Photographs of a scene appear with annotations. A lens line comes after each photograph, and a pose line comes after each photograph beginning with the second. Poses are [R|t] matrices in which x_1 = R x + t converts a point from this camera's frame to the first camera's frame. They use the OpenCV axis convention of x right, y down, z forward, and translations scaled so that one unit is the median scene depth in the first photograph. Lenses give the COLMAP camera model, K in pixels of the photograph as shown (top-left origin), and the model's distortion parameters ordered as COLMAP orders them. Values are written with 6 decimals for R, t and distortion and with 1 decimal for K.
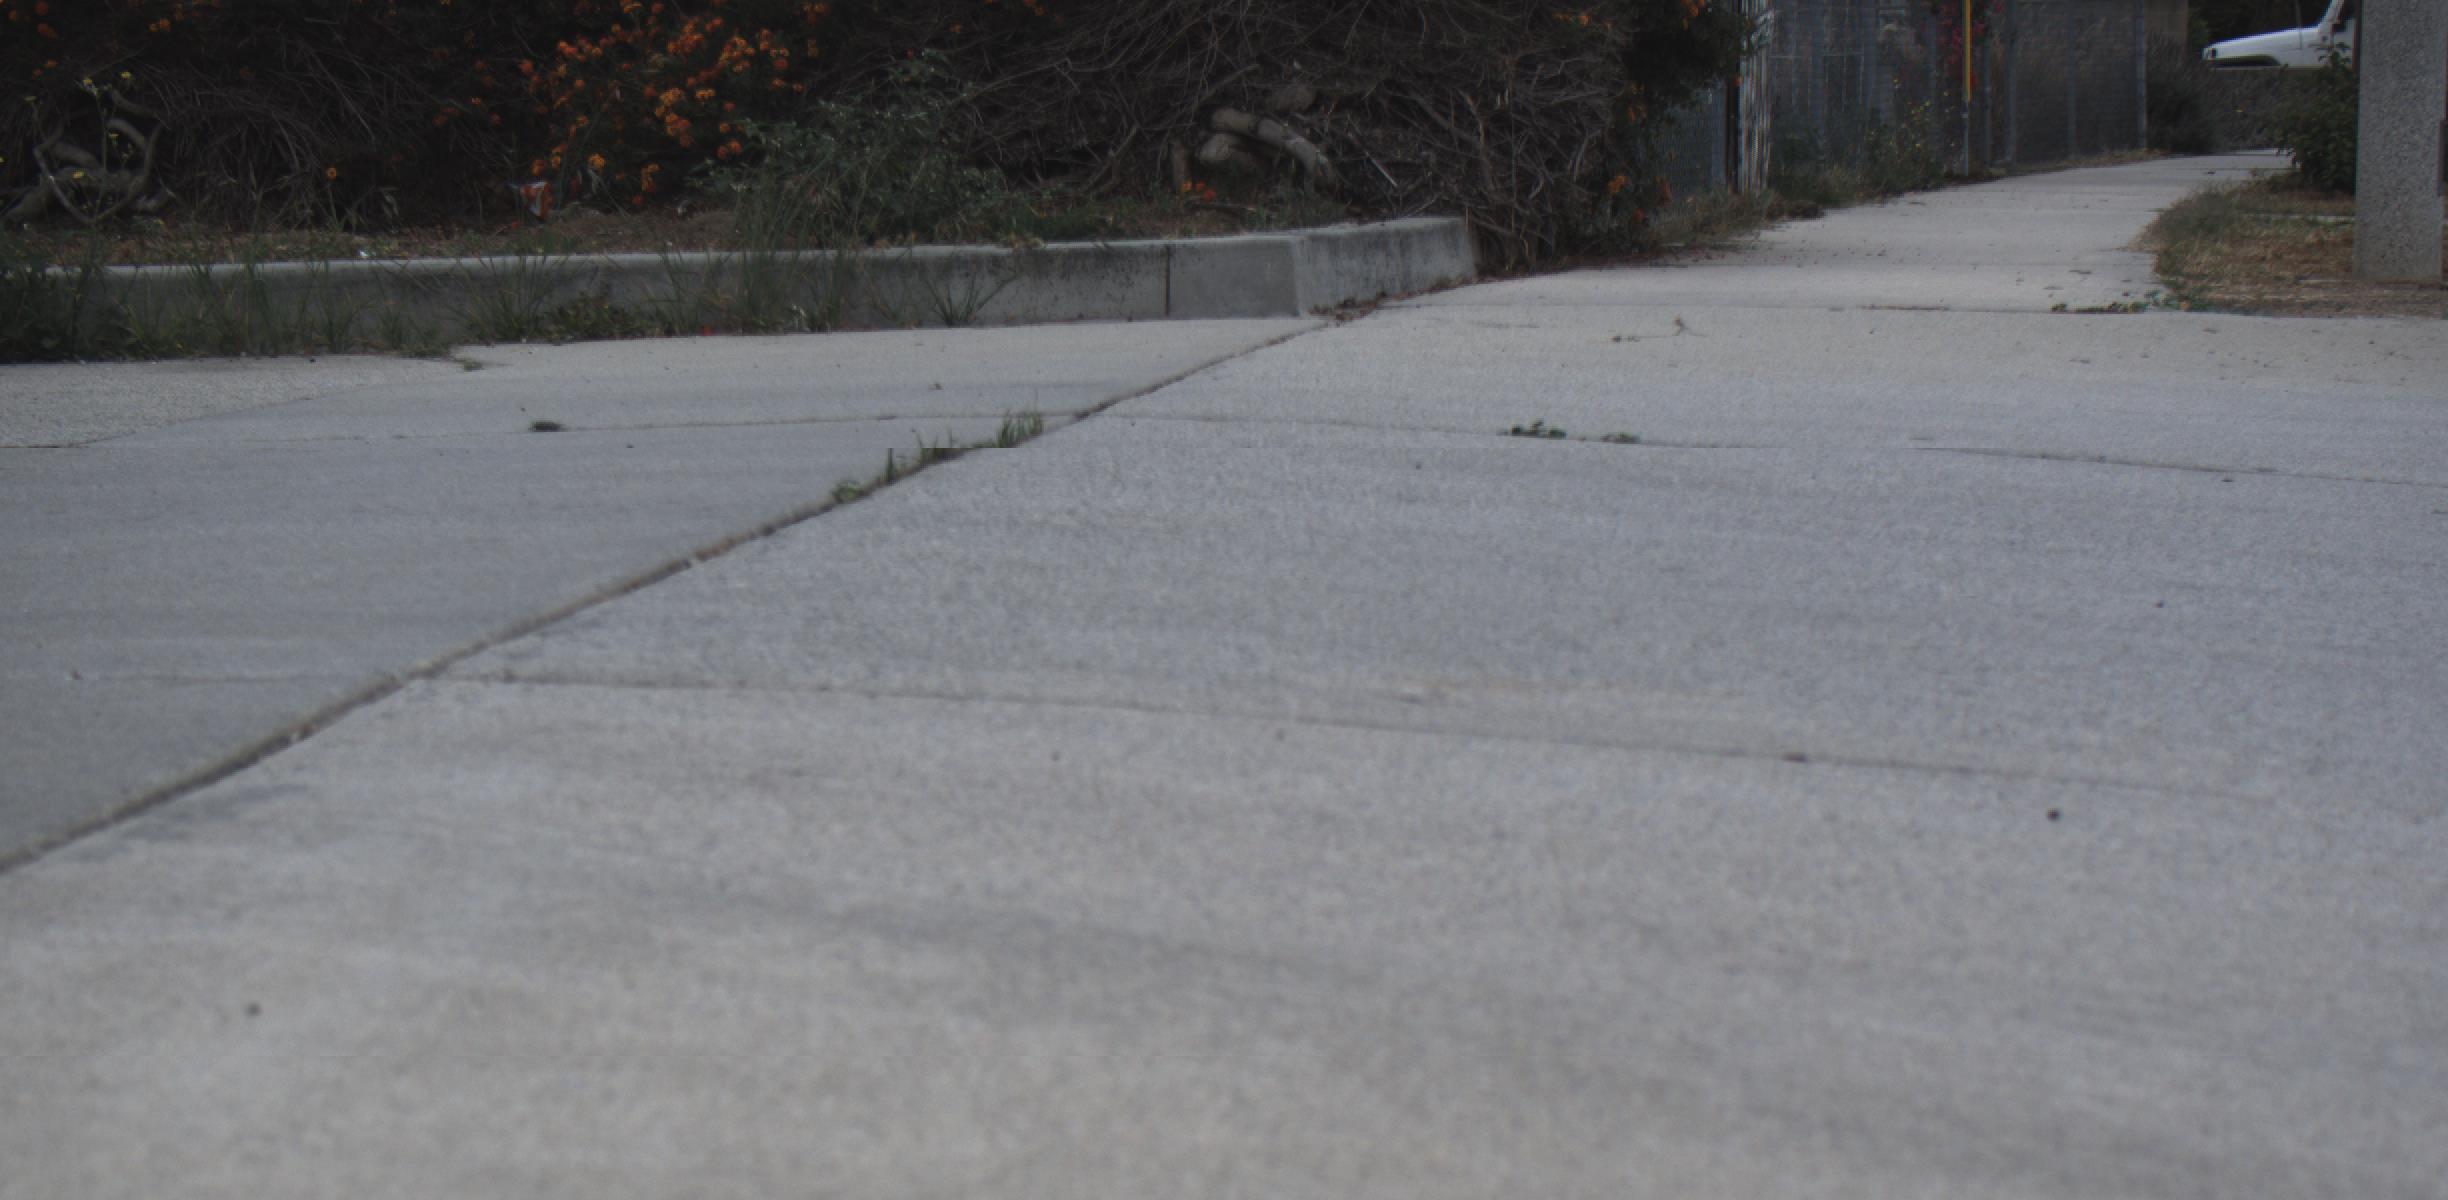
lens RADIAL K [[4700.8, 0, 1240.6], [0, 4700.8, 600.4], [0, 0, 1]] dist [-0.011178, 0.000000]
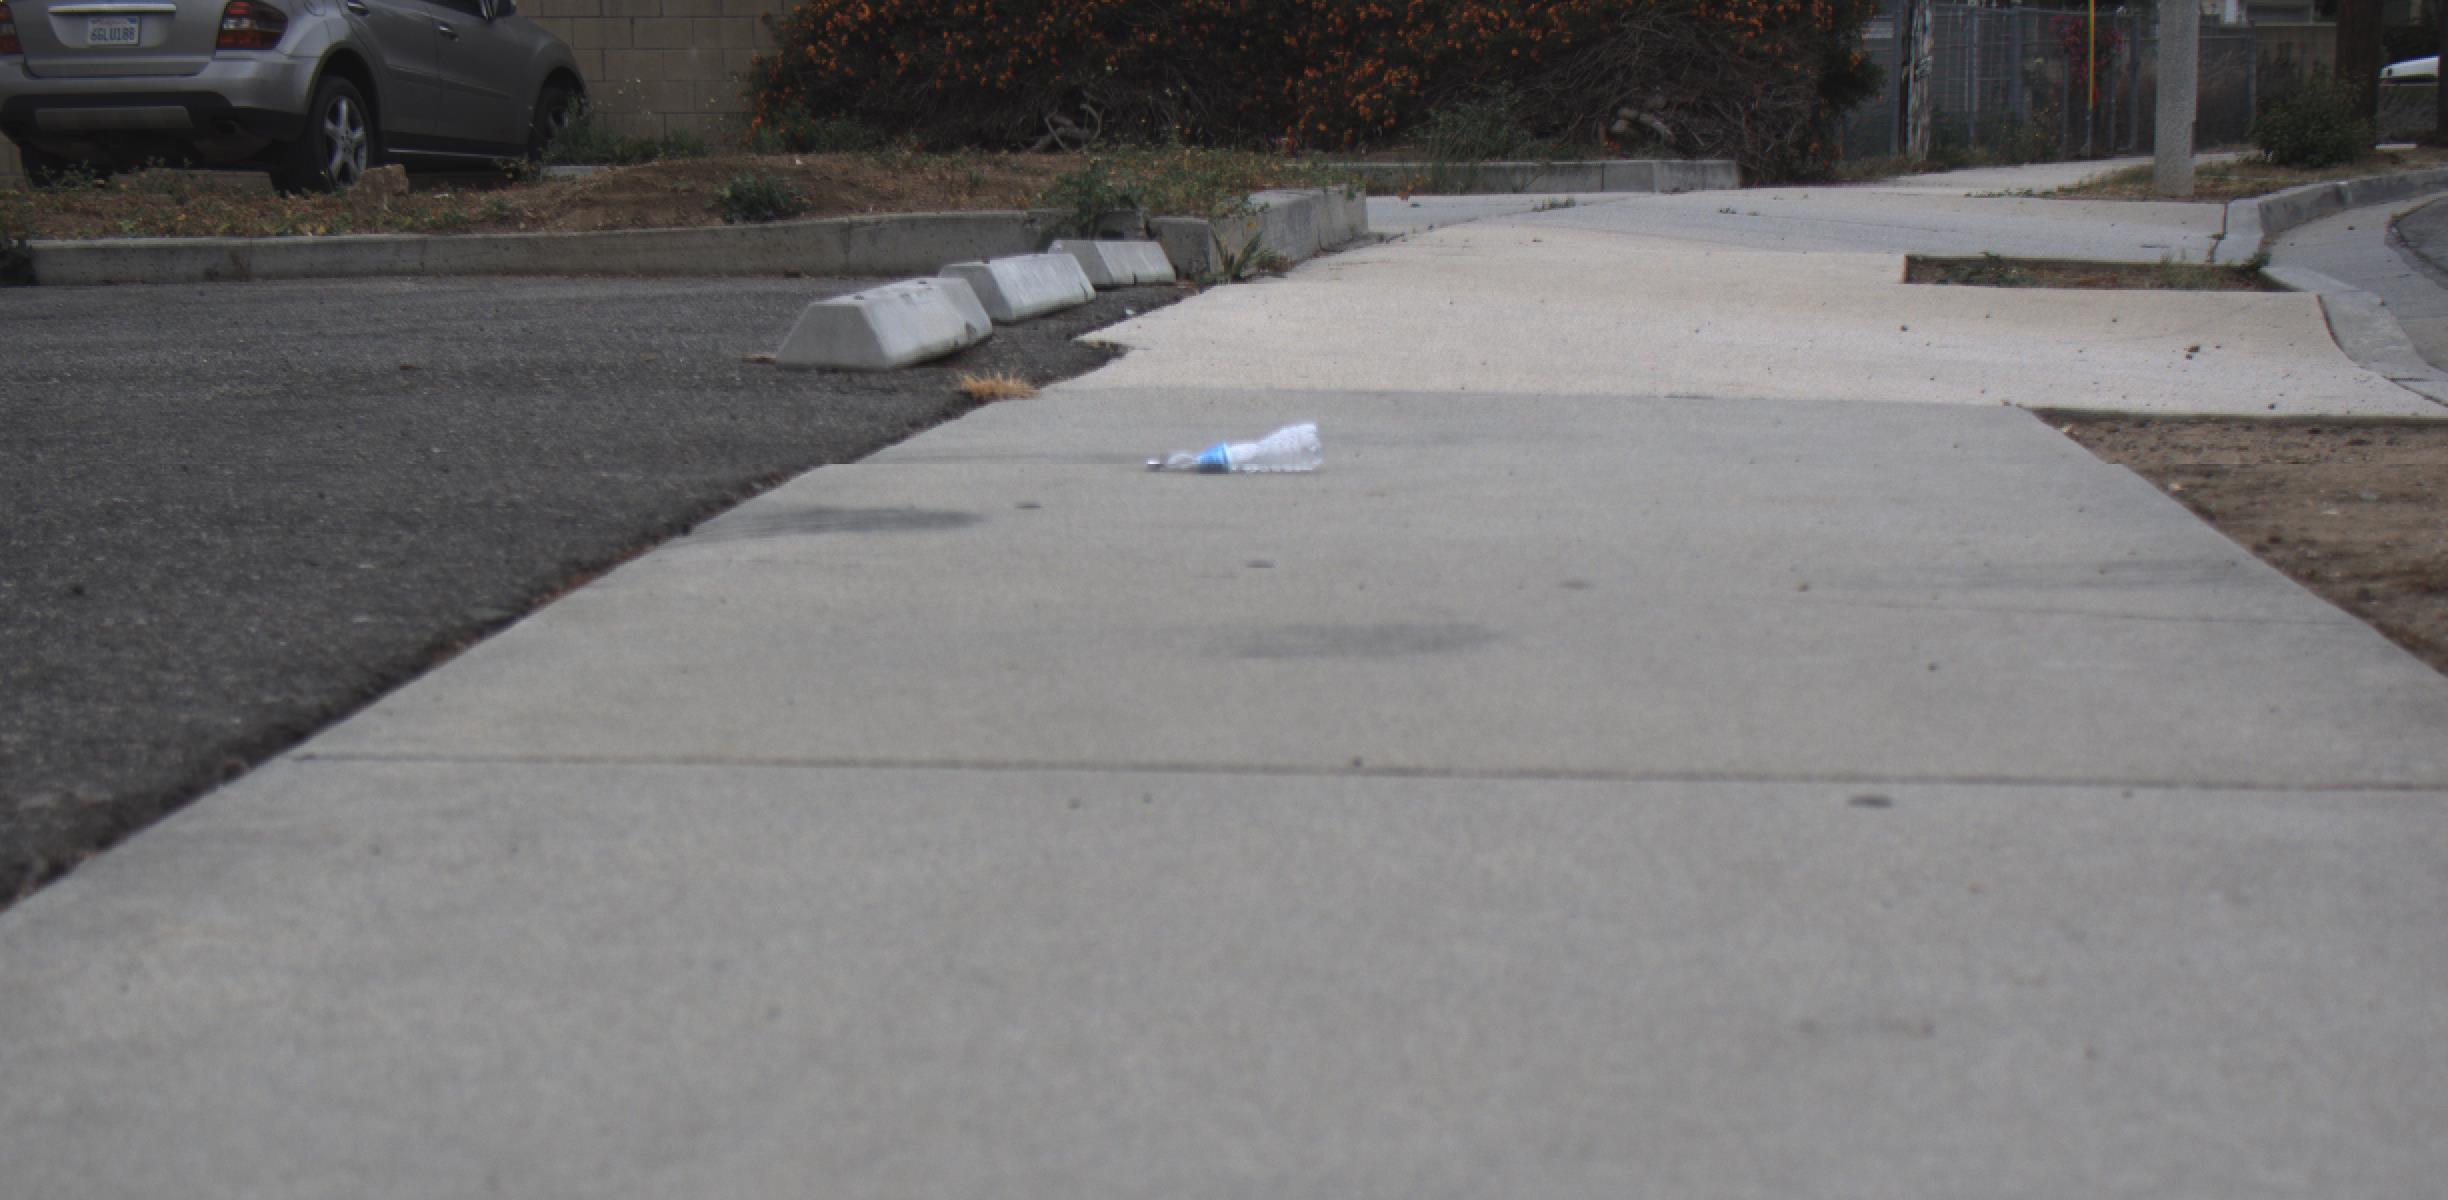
lens RADIAL K [[4700.8, 0, 1238.0], [0, 4700.8, 589.4], [0, 0, 1]] dist [-0.011178, 0.000000]
pose [[0.996770, 0.023531, -0.076782, -0.008917], [-0.023543, 0.999723, 0.000744, 0.115166], [0.076778, 0.001066, 0.997048, -1.126573]]
